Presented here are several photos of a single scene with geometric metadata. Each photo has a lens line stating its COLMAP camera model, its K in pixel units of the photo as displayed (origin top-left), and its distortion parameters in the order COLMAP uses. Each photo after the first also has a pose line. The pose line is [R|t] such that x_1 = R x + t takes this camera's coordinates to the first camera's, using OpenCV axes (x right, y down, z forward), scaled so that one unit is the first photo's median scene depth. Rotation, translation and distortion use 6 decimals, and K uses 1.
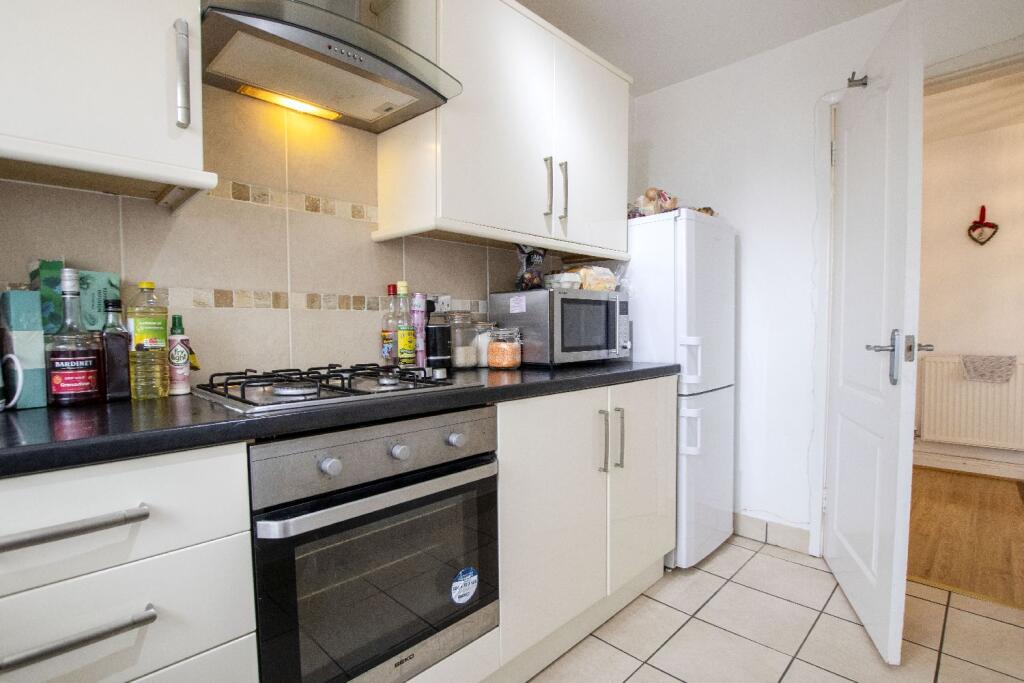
lens RADIAL K [[485.5, 0, 513.6], [0, 485.5, 352.4], [0, 0, 1]] dist [-0.026760, 0.000300]
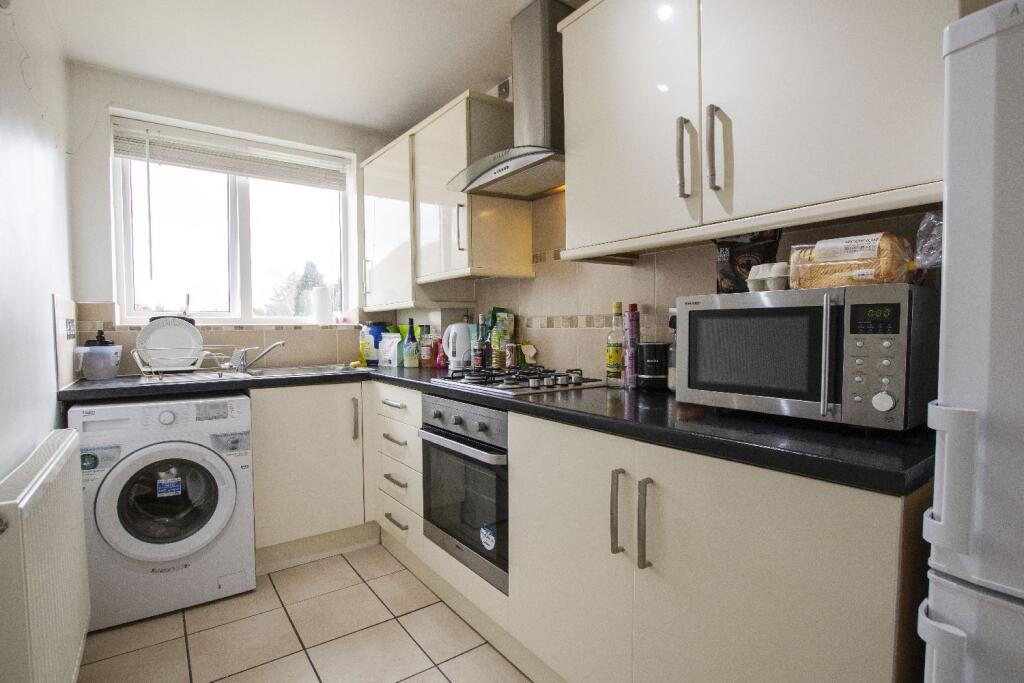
lens RADIAL K [[485.5, 0, 513.6], [0, 485.5, 352.4], [0, 0, 1]] dist [-0.026760, 0.000300]
pose [[-0.132423, 0.055899, -0.989616, 1.085133], [-0.047712, 0.996892, 0.062695, -0.108857], [0.990044, 0.055518, -0.129344, 1.102760]]
